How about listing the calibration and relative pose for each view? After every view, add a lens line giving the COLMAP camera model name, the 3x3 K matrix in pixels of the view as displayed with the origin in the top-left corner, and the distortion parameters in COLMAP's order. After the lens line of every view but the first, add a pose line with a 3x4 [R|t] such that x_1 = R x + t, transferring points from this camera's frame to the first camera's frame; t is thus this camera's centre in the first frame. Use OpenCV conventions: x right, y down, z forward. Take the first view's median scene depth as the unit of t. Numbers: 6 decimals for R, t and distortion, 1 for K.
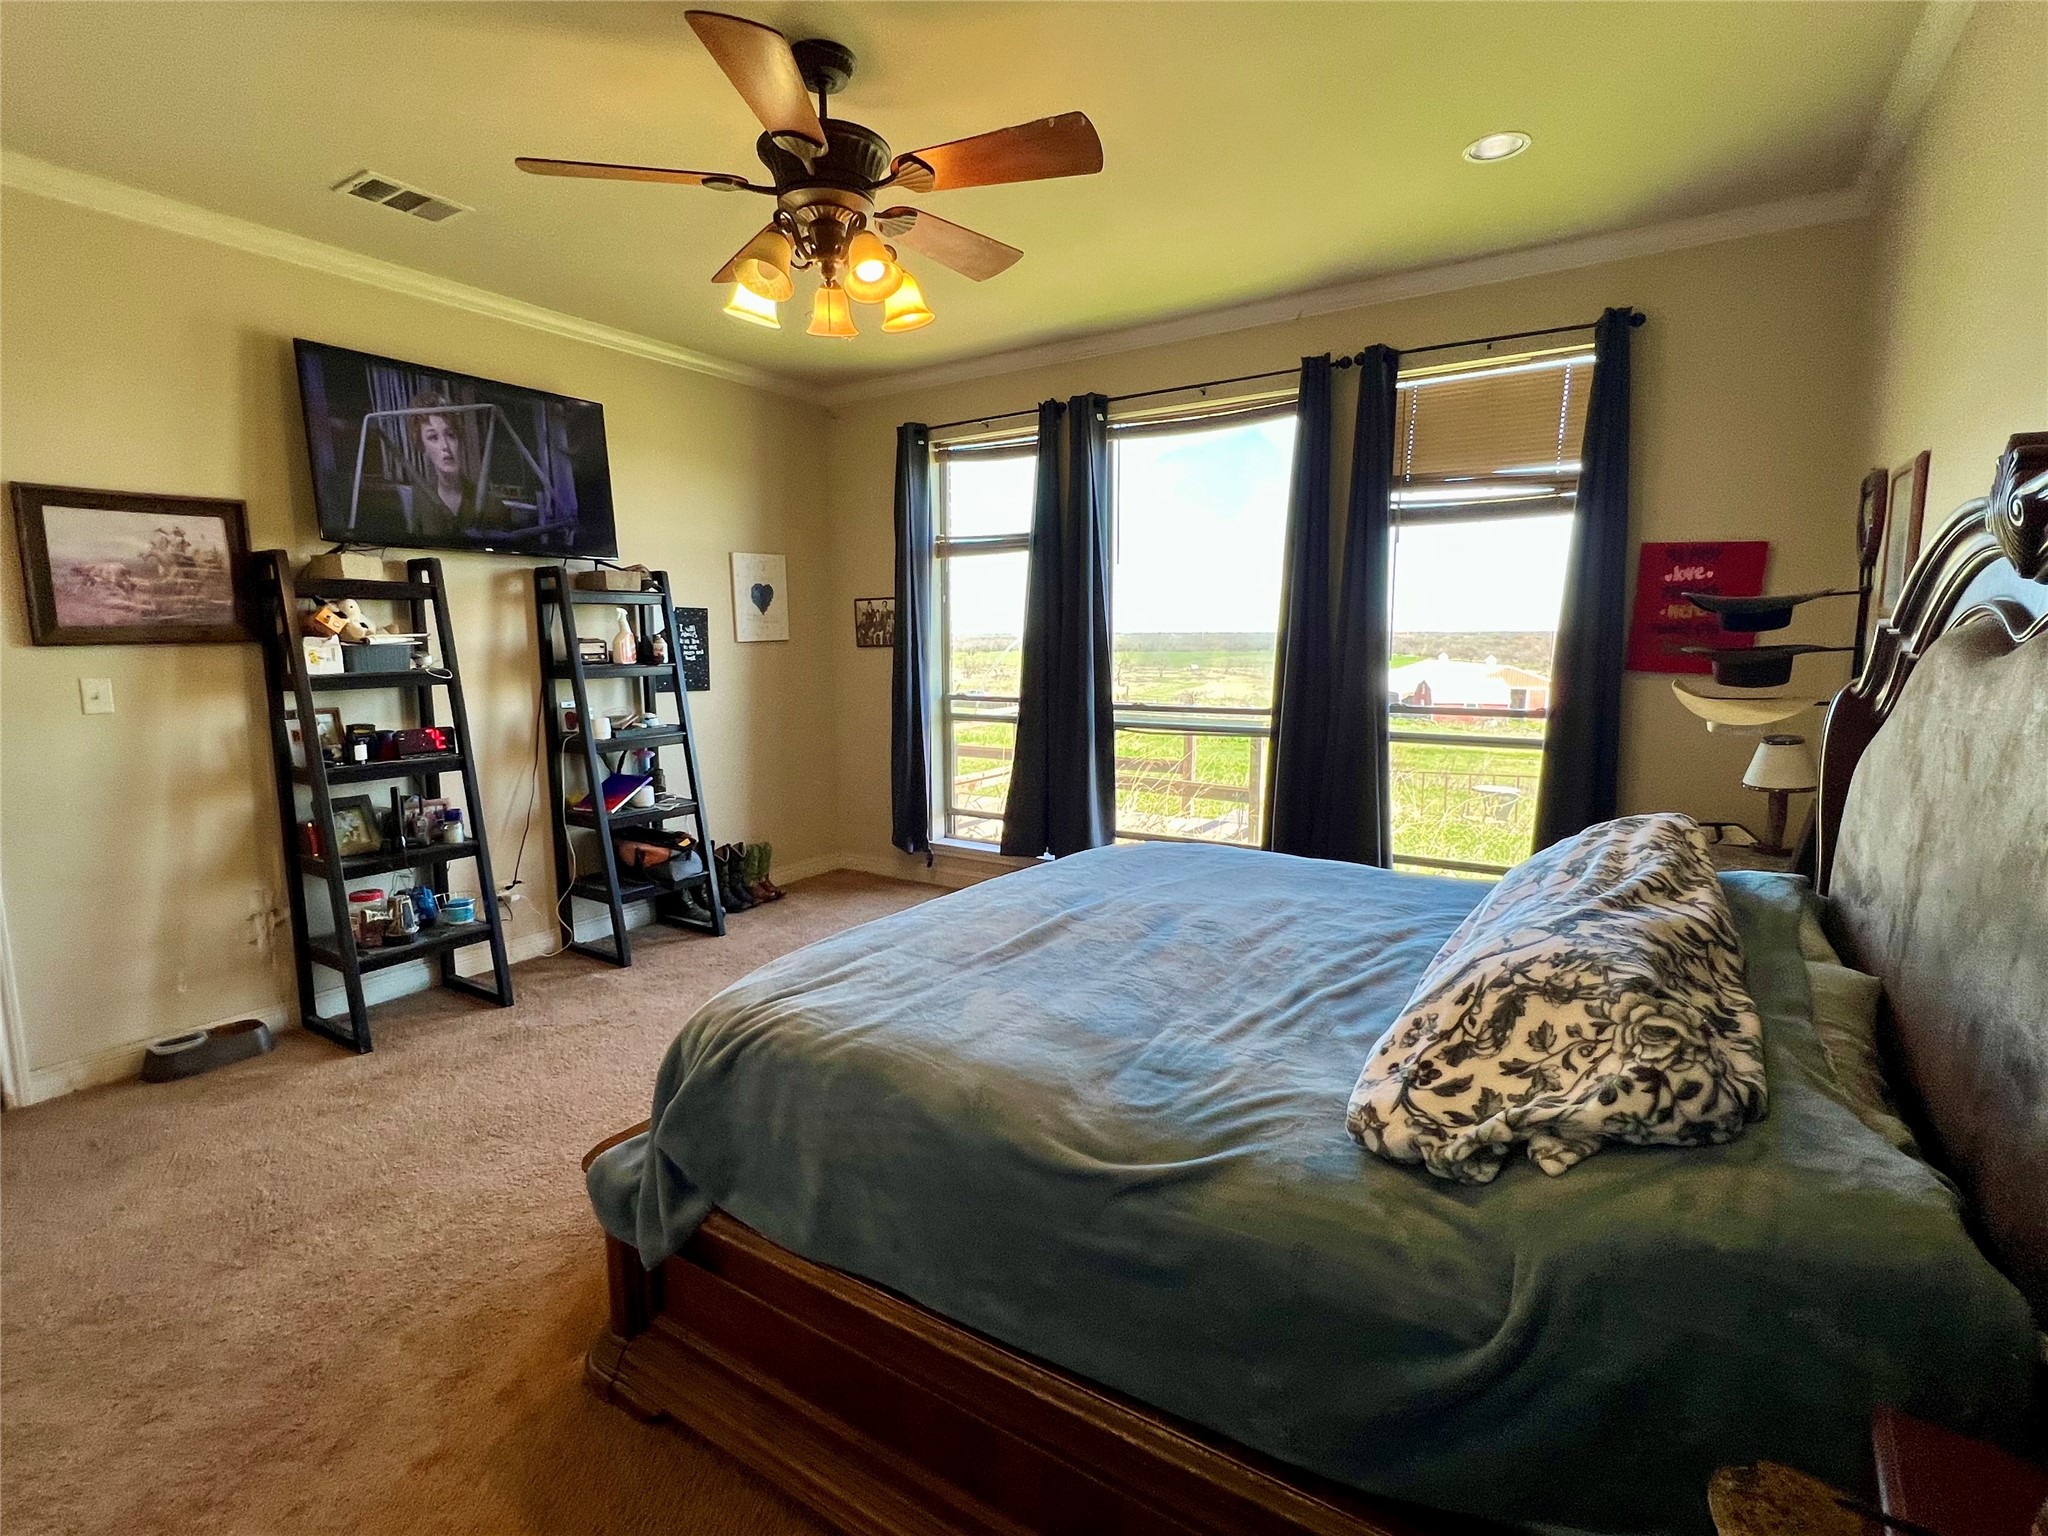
lens RADIAL K [[998.7, 0, 1010.1], [0, 998.7, 770.4], [0, 0, 1]] dist [-0.000226, 0.000251]
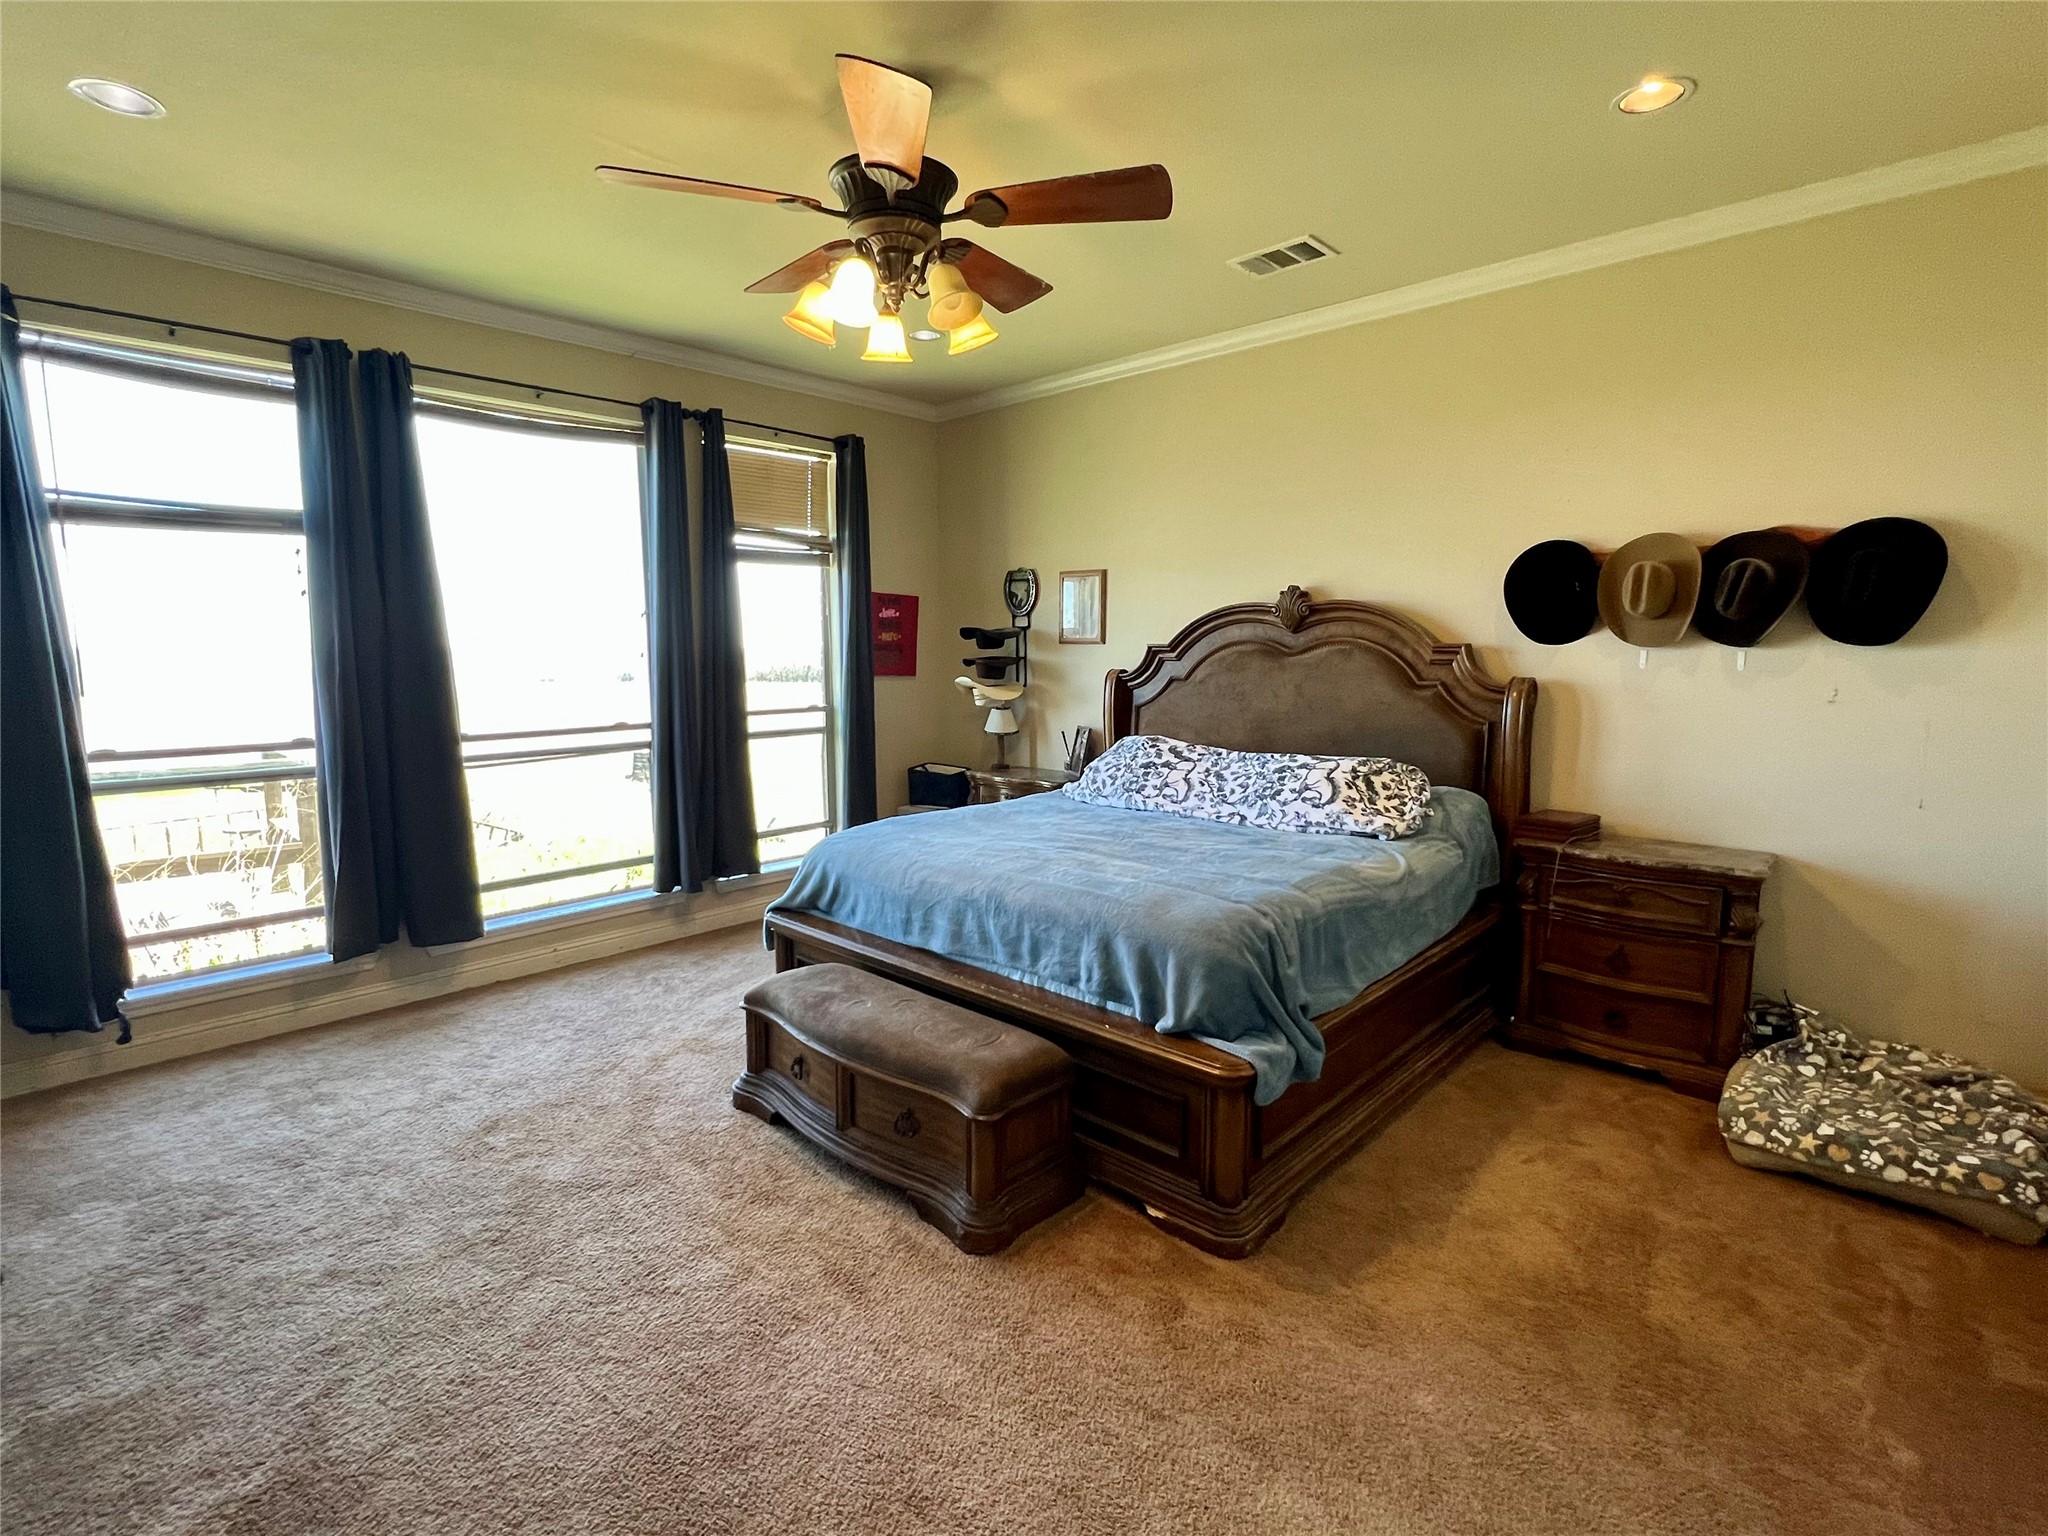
lens RADIAL K [[998.7, 0, 1015.6], [0, 998.7, 765.0], [0, 0, 1]] dist [-0.000226, 0.000251]
pose [[0.149583, -0.111466, 0.982446, -0.777937], [0.139442, 0.986073, 0.090646, -0.064423], [-0.978867, 0.123435, 0.163042, 0.499332]]
